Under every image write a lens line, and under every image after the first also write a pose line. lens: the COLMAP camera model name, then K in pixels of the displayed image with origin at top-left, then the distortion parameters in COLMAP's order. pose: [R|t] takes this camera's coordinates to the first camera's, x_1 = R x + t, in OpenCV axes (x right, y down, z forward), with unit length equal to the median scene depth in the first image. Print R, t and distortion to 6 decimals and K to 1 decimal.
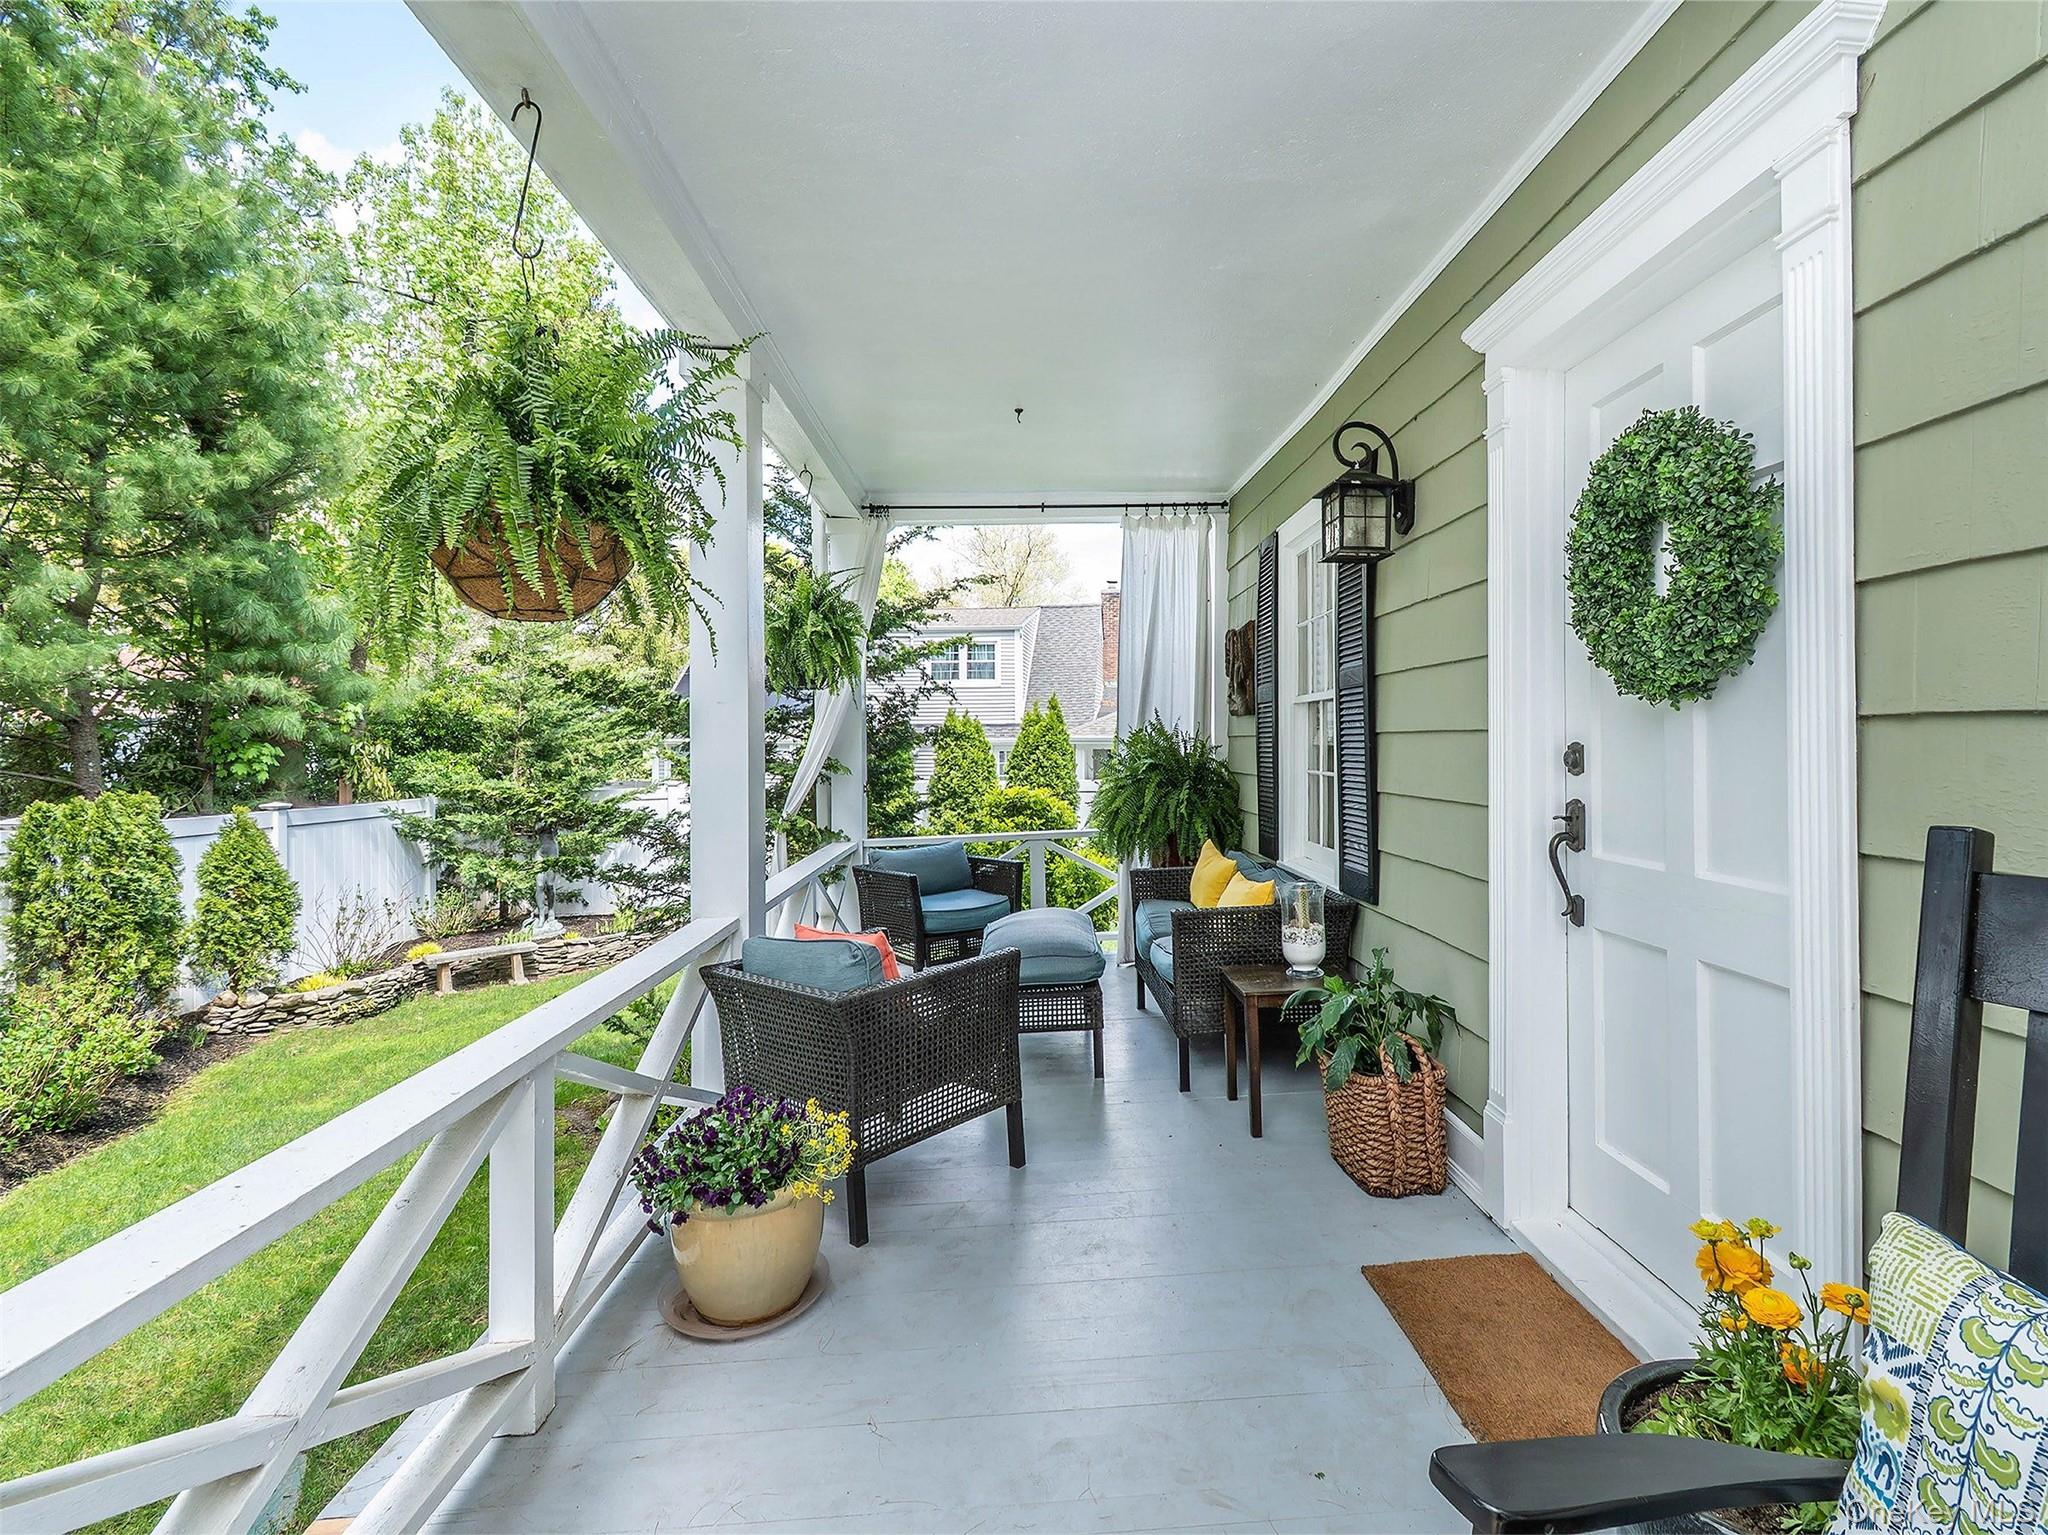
lens RADIAL K [[1097.3, 0, 1024.2], [0, 1097.3, 796.6], [0, 0, 1]] dist [0.015806, -0.009262]
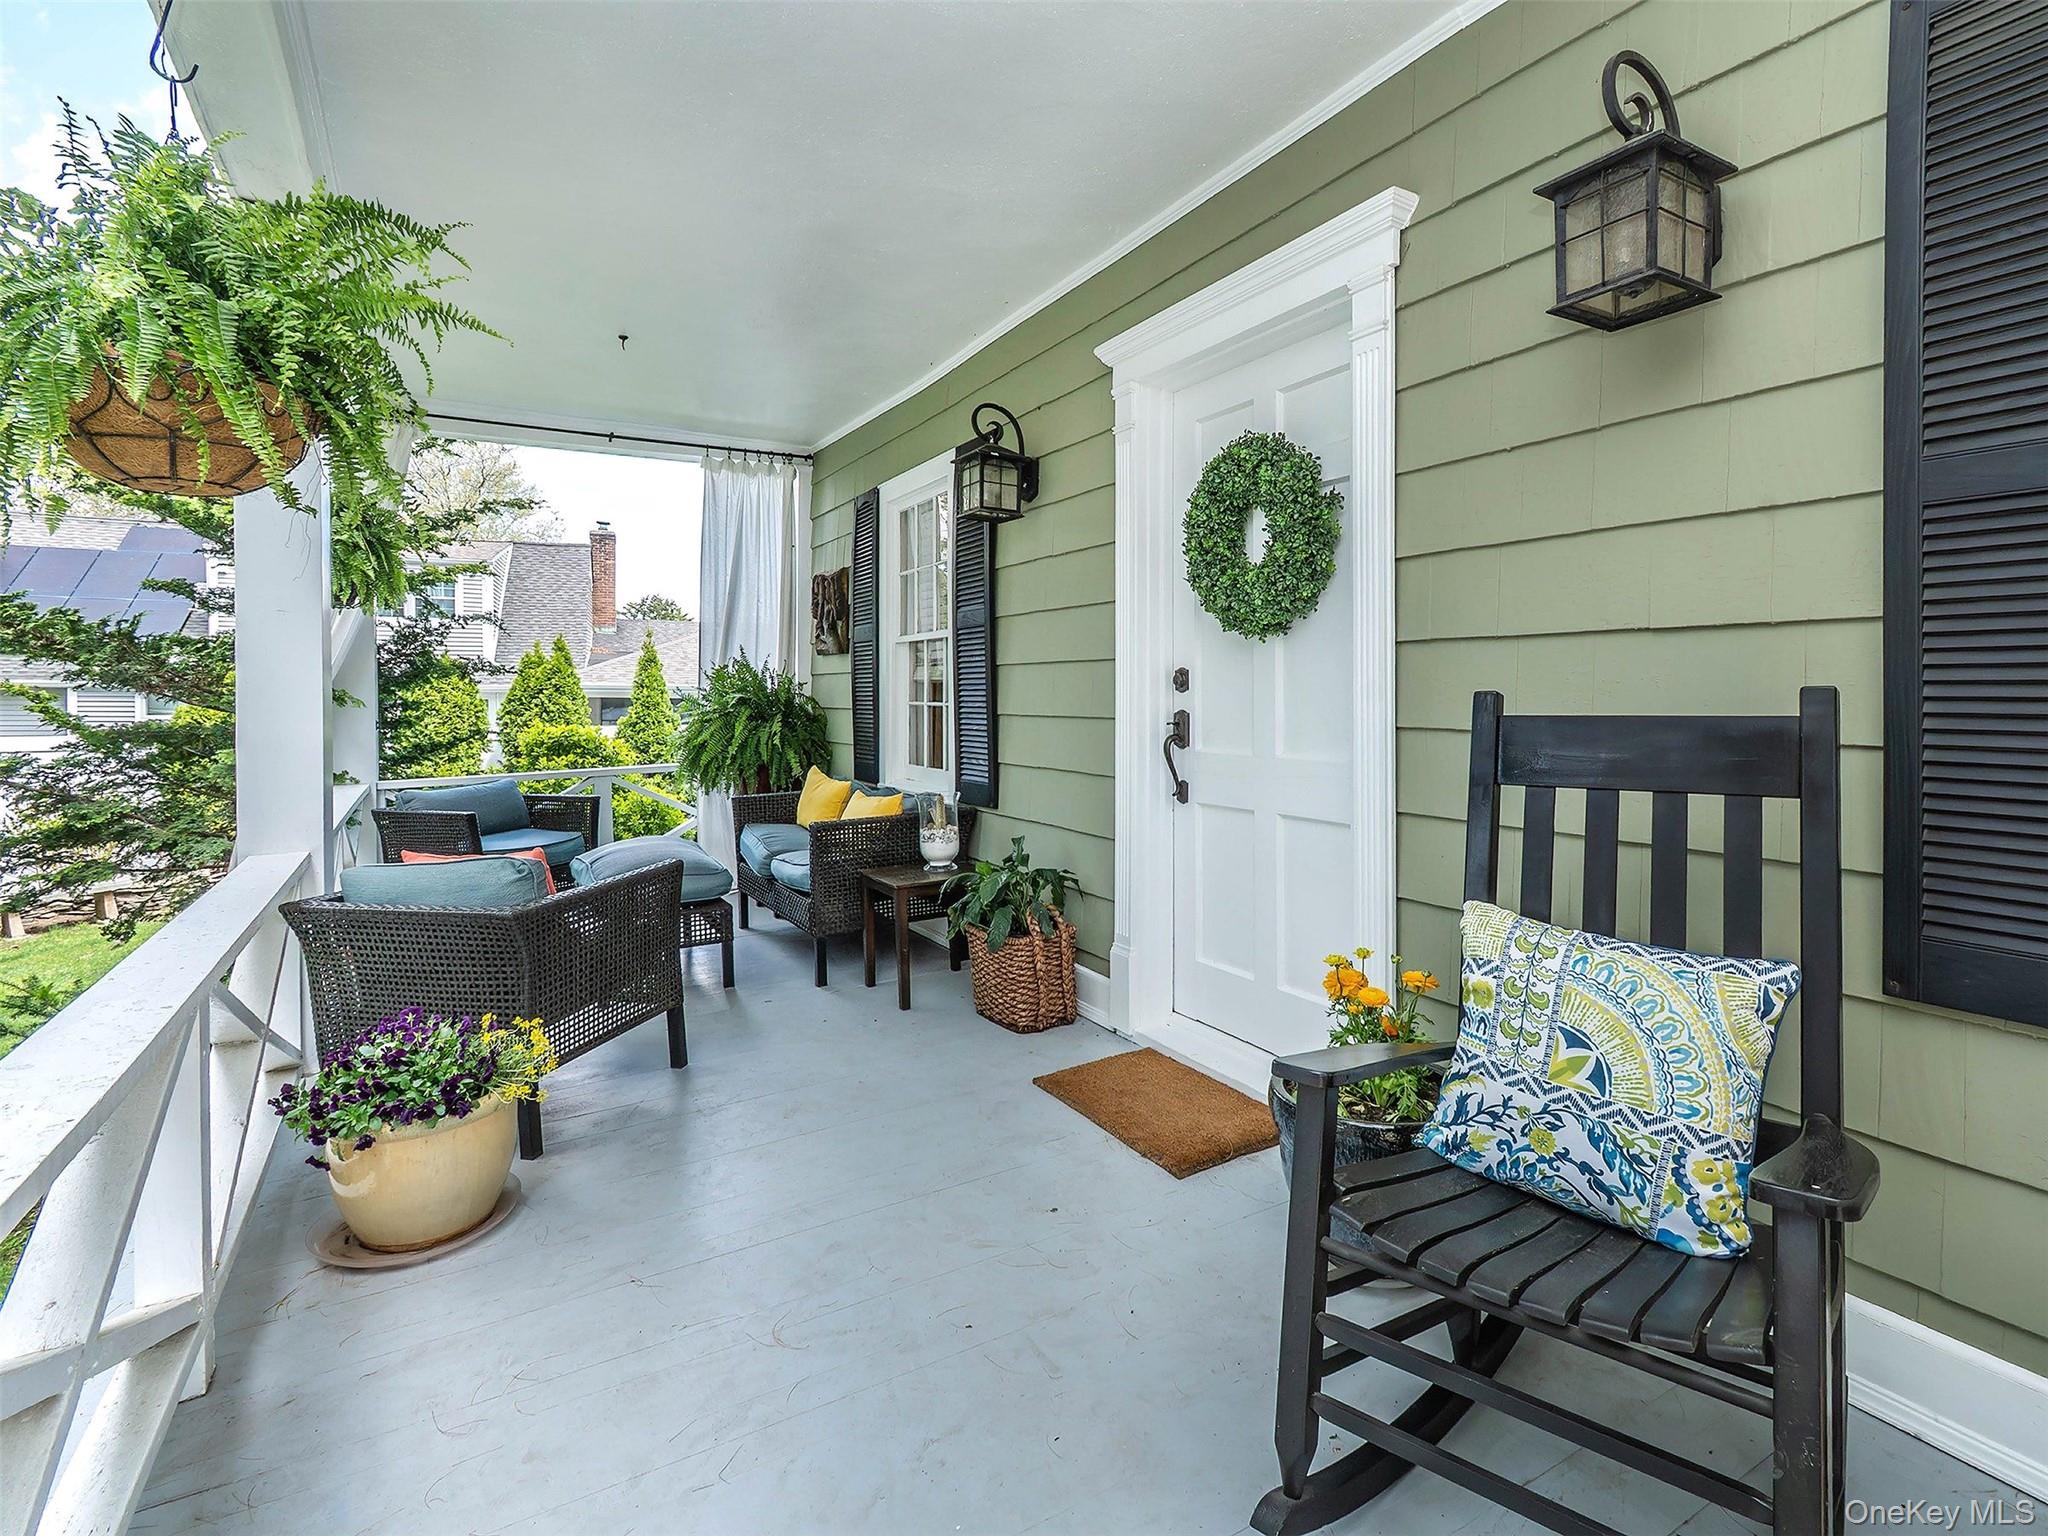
lens RADIAL K [[1085.2, 0, 1024.0], [0, 1085.2, 768.0], [0, 0, 1]] dist [0.005793, 0.000624]
pose [[0.891352, -0.003636, 0.453296, -0.229517], [-0.002177, 0.999922, 0.012302, 0.047690], [-0.453306, -0.011953, 0.891275, -0.086619]]
